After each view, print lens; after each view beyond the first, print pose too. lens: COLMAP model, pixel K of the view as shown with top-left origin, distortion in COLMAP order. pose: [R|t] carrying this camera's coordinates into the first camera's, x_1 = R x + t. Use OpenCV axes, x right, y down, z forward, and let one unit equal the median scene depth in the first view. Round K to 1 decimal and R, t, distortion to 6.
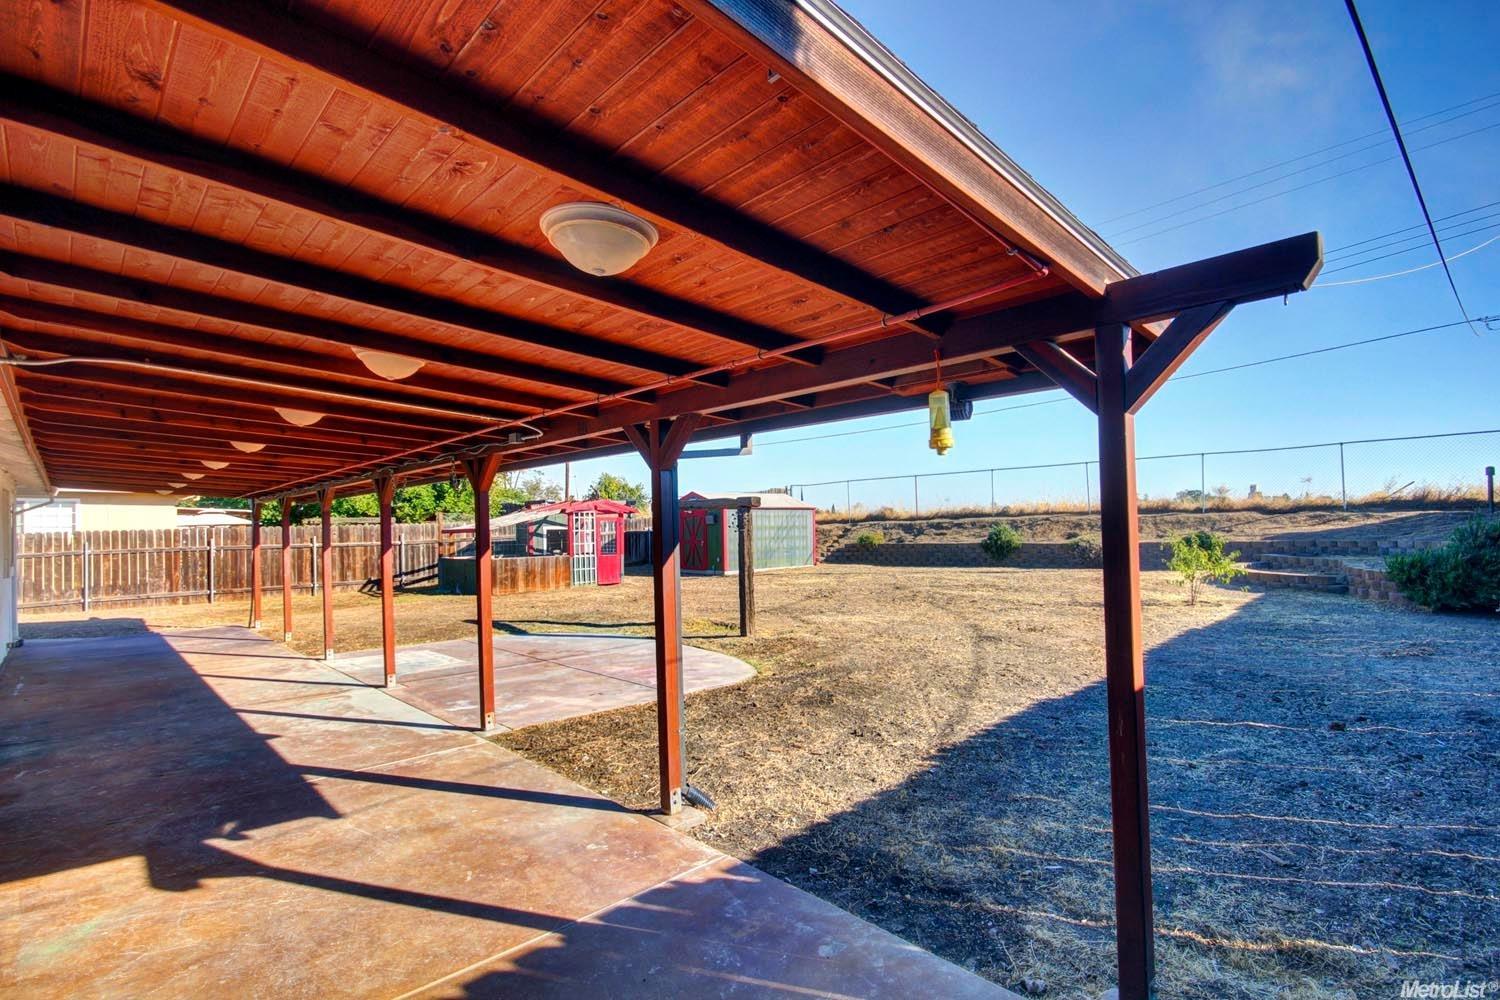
lens RADIAL K [[697.7, 0, 747.1], [0, 697.7, 505.1], [0, 0, 1]] dist [0.006412, -0.006818]
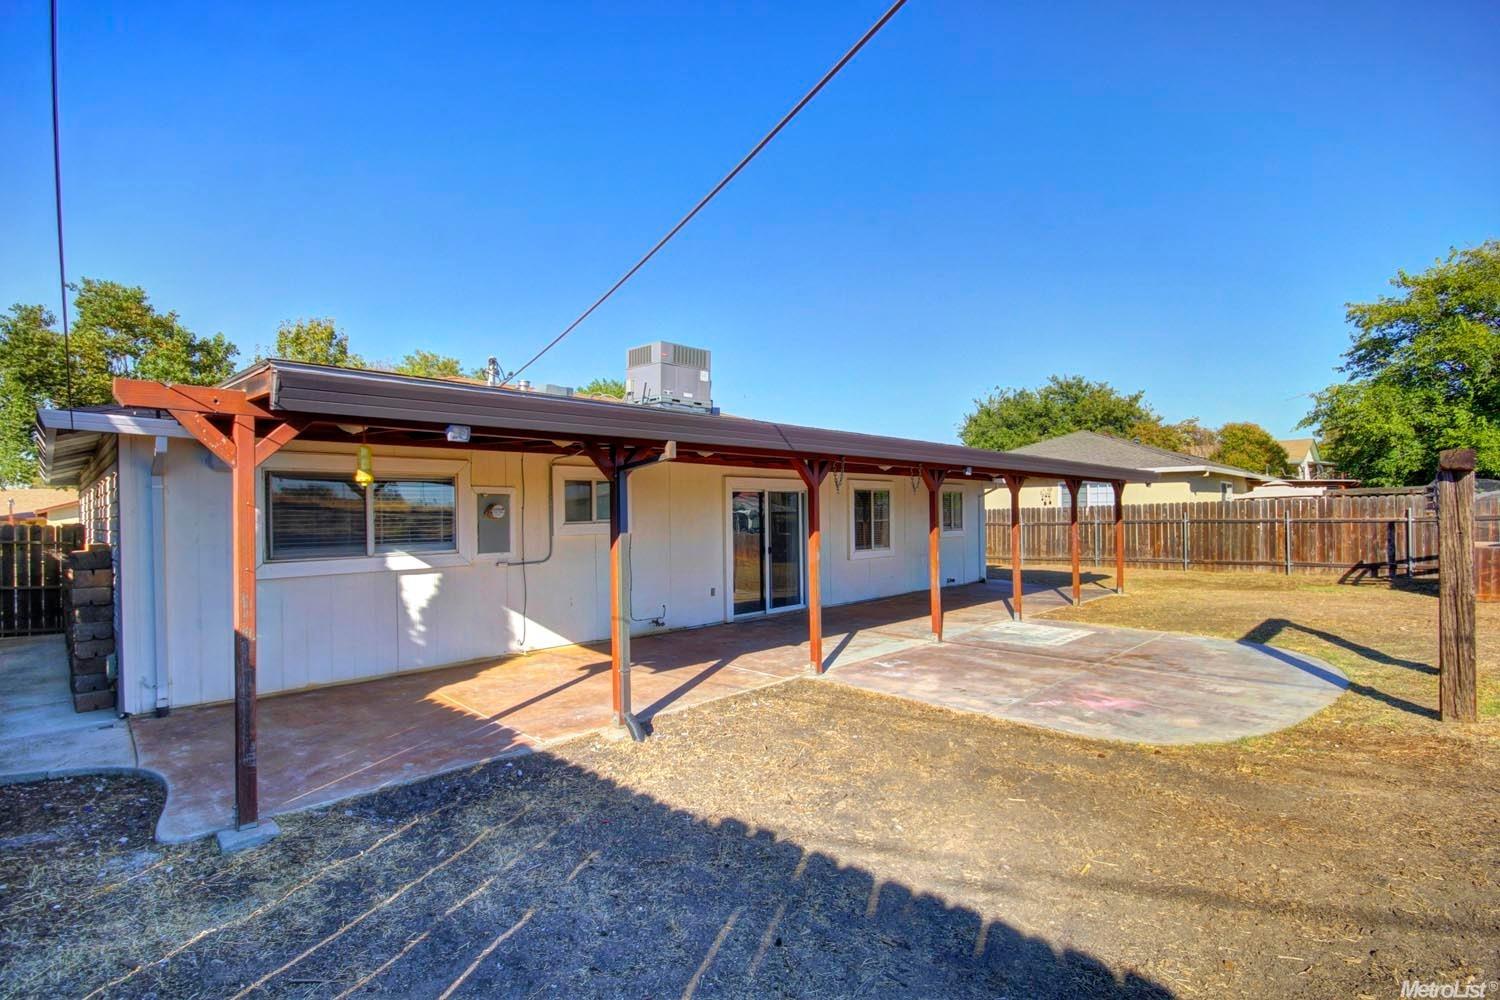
lens RADIAL K [[697.7, 0, 751.7], [0, 697.7, 506.9], [0, 0, 1]] dist [0.006412, -0.006818]
pose [[0.015389, 0.006980, -0.999857, 0.290242], [0.047748, 0.998830, 0.007708, -0.000467], [0.998741, -0.047860, 0.015037, 0.282788]]
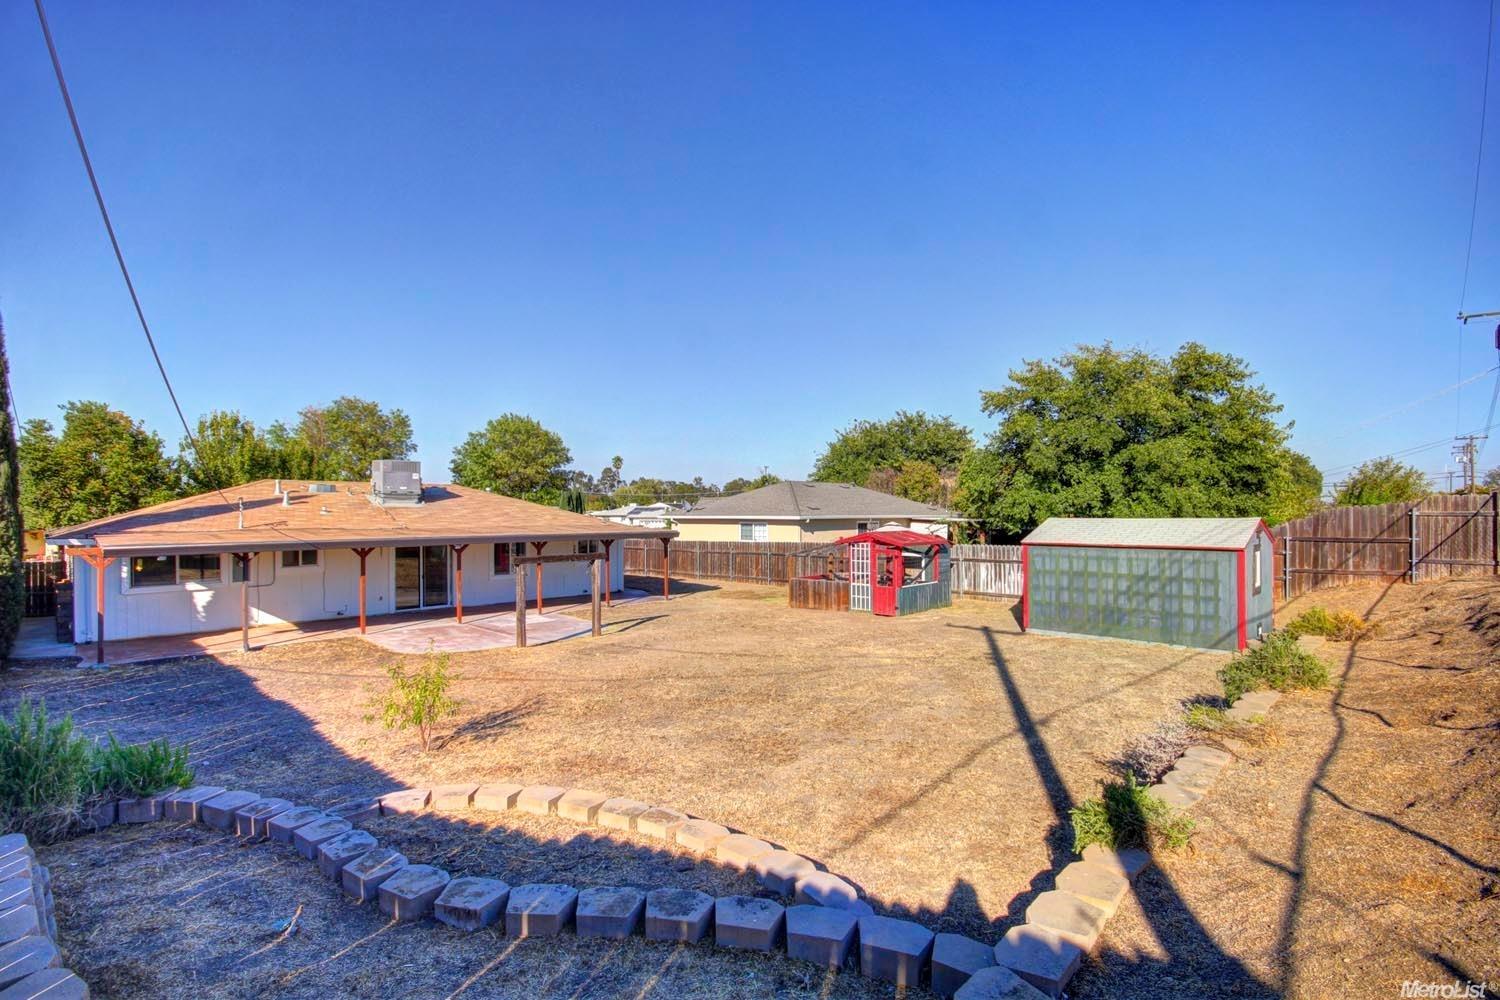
lens RADIAL K [[697.7, 0, 744.3], [0, 697.7, 506.1], [0, 0, 1]] dist [0.006412, -0.006818]
pose [[0.010897, 0.010401, -0.999887, 0.879198], [0.038191, 0.999212, 0.010810, -0.070335], [0.999211, -0.038304, 0.010491, 0.861437]]
